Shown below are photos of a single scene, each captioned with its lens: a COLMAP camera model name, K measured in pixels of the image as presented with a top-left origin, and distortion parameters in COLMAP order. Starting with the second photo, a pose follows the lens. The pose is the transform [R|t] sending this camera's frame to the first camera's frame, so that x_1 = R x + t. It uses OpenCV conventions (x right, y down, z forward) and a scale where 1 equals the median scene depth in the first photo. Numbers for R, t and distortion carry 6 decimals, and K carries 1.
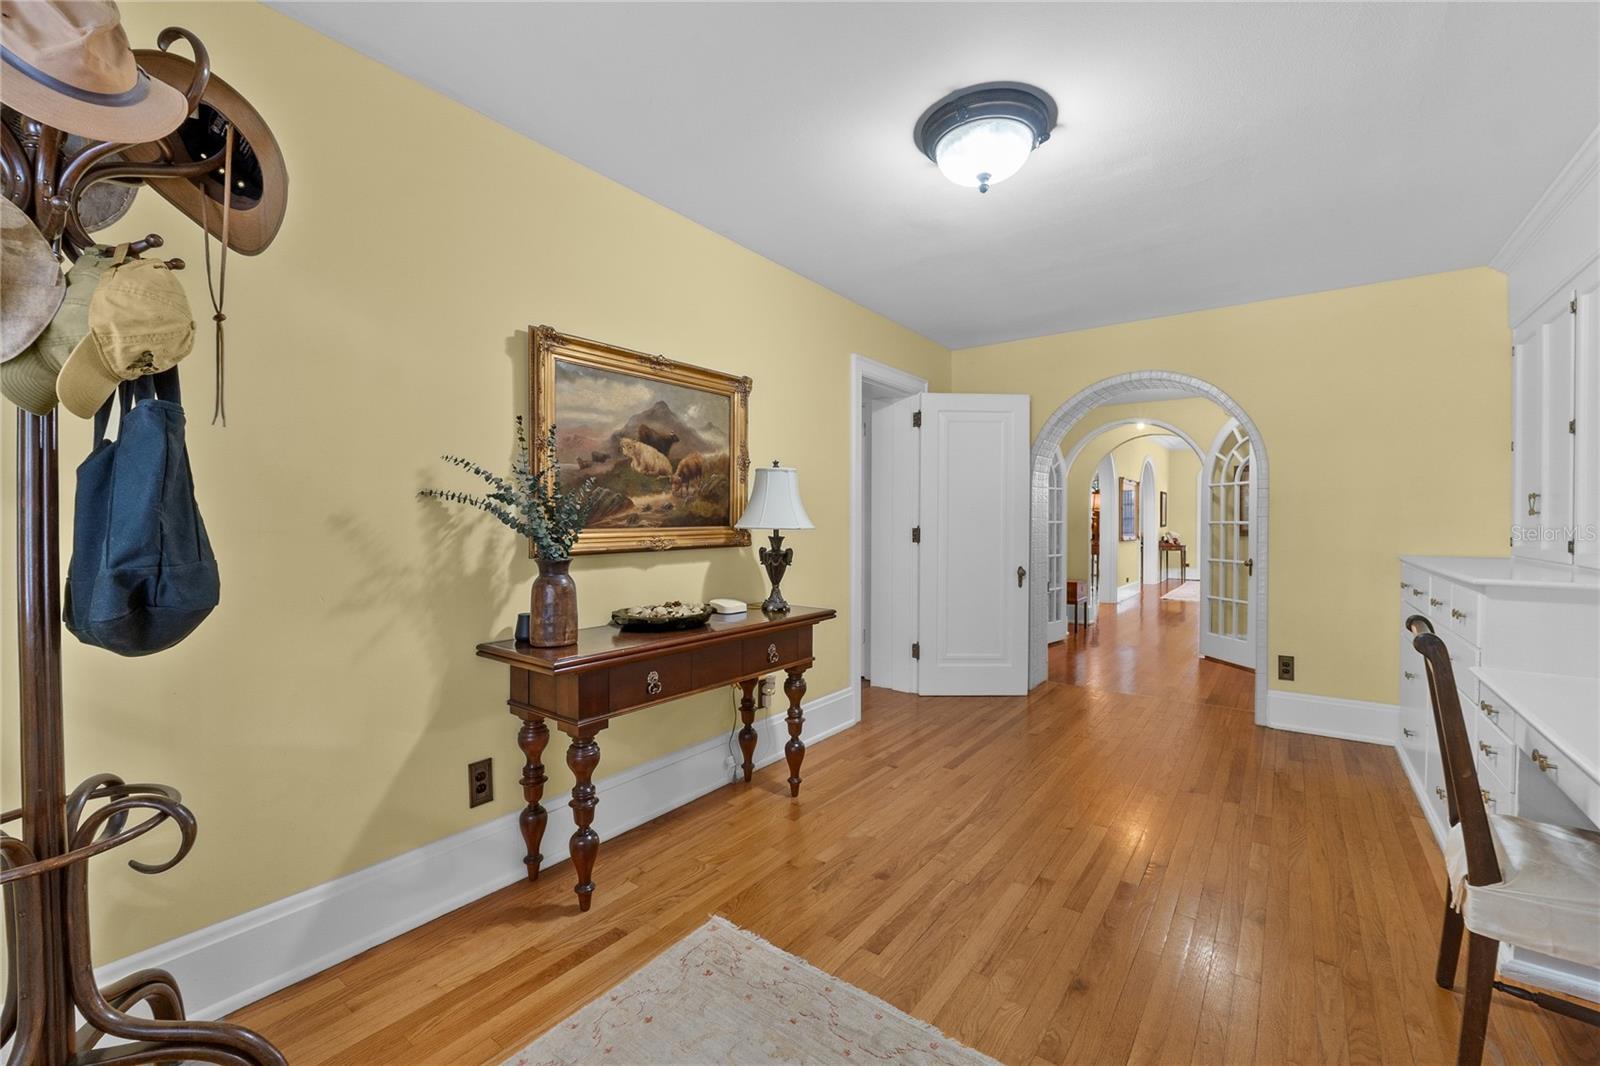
lens RADIAL K [[672.1, 0, 793.1], [0, 672.1, 527.4], [0, 0, 1]] dist [-0.000786, -0.000216]
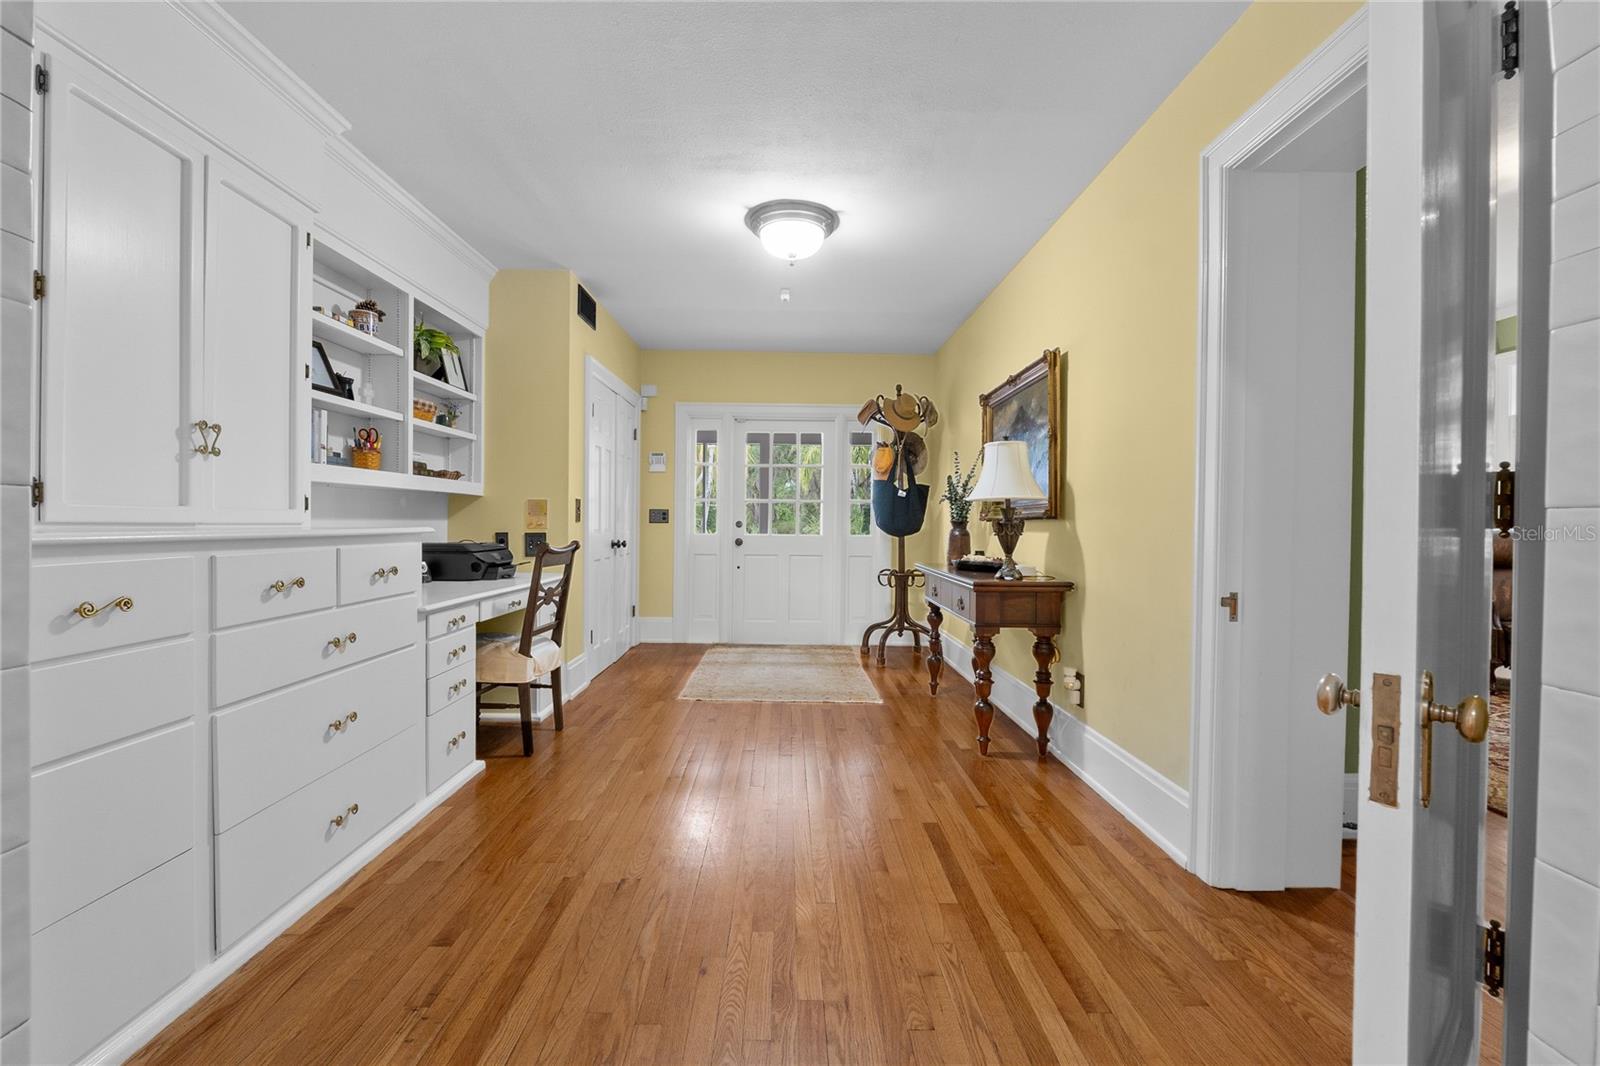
lens RADIAL K [[672.1, 0, 793.1], [0, 672.1, 527.4], [0, 0, 1]] dist [-0.000786, -0.000216]
pose [[-0.798628, -0.002878, -0.601818, 0.807646], [-0.018814, 0.999619, 0.020186, 0.029470], [0.601530, 0.027444, -0.798378, 1.524271]]
